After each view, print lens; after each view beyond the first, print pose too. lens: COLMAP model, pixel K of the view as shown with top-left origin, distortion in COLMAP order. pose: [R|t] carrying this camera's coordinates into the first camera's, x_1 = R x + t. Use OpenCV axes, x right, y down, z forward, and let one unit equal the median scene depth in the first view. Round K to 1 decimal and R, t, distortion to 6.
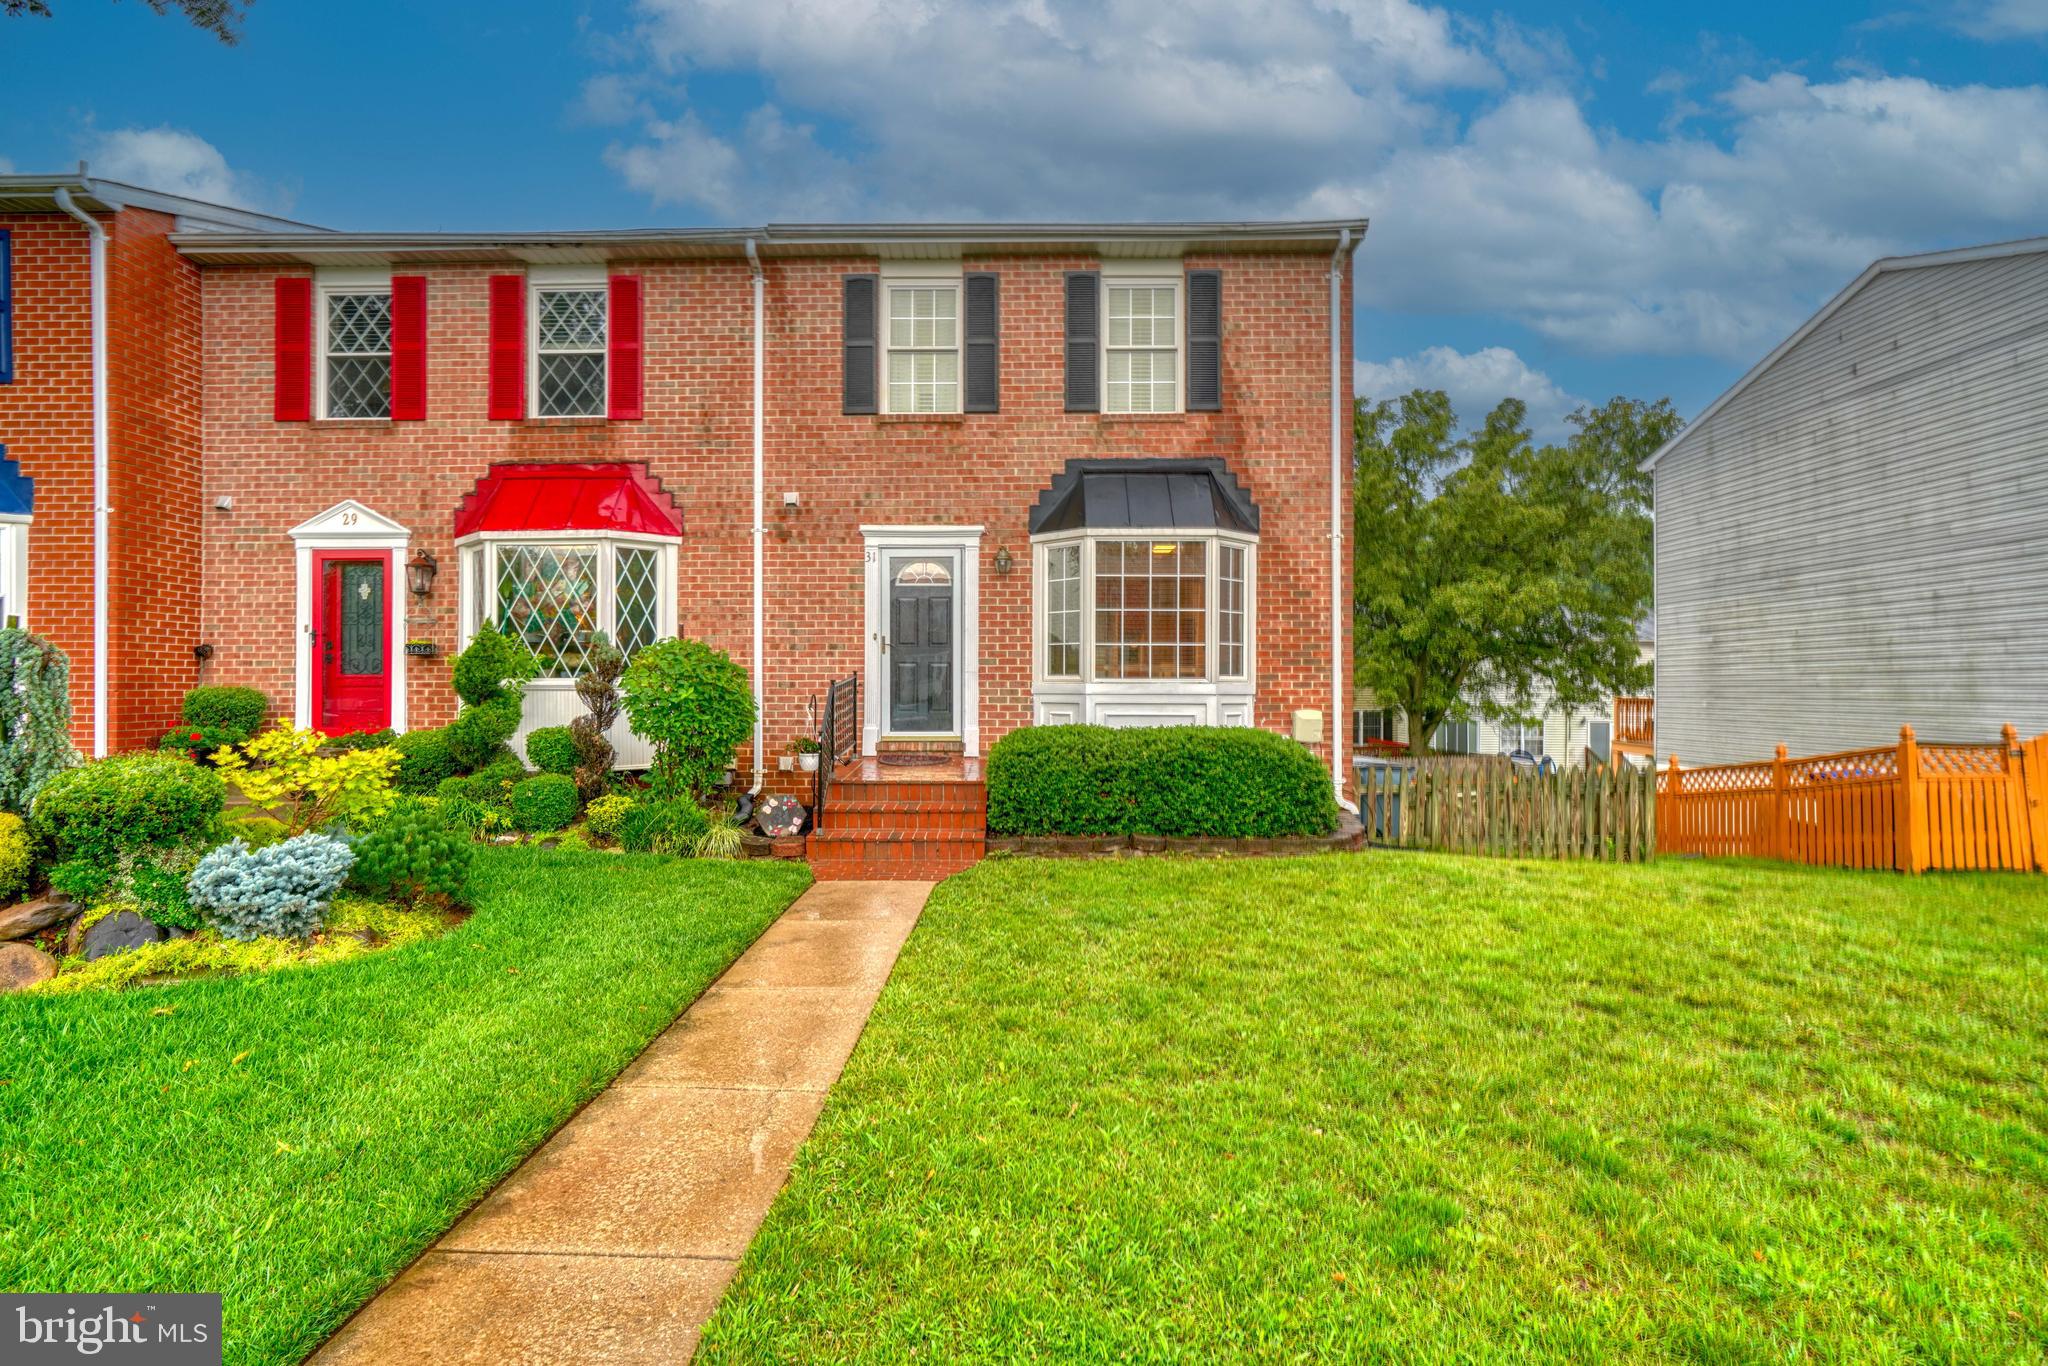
lens RADIAL K [[944.1, 0, 1019.0], [0, 944.1, 684.0], [0, 0, 1]] dist [-0.004587, 0.002308]
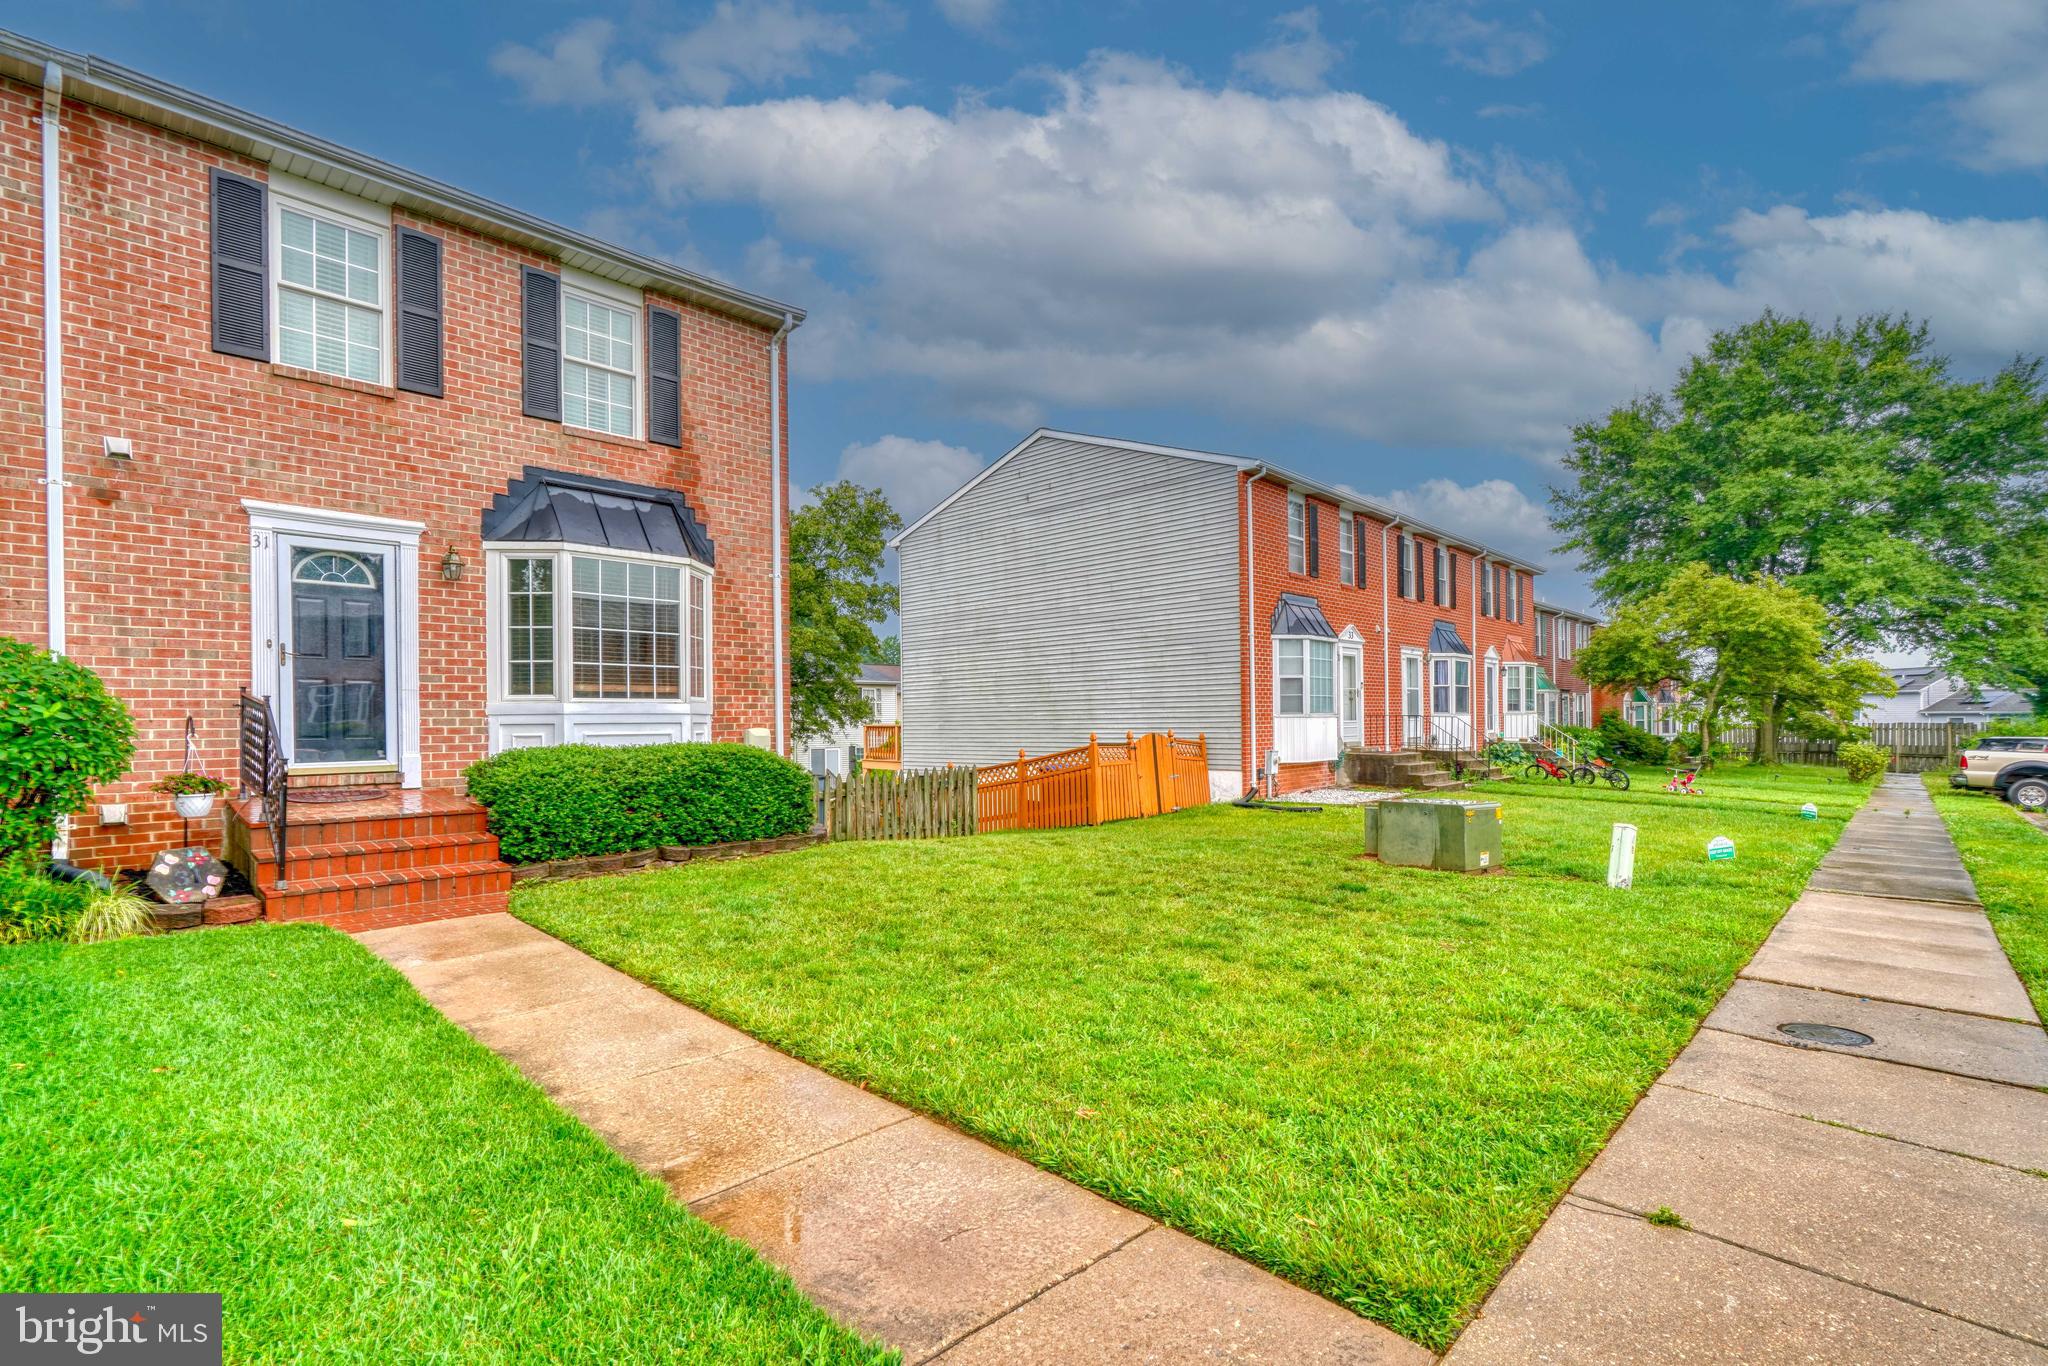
lens RADIAL K [[944.1, 0, 1031.5], [0, 944.1, 712.0], [0, 0, 1]] dist [-0.004587, 0.002308]
pose [[0.674112, -0.001577, 0.738627, -0.303037], [0.009491, 0.999934, -0.006527, 0.018078], [-0.738568, 0.011410, 0.674083, 0.000160]]
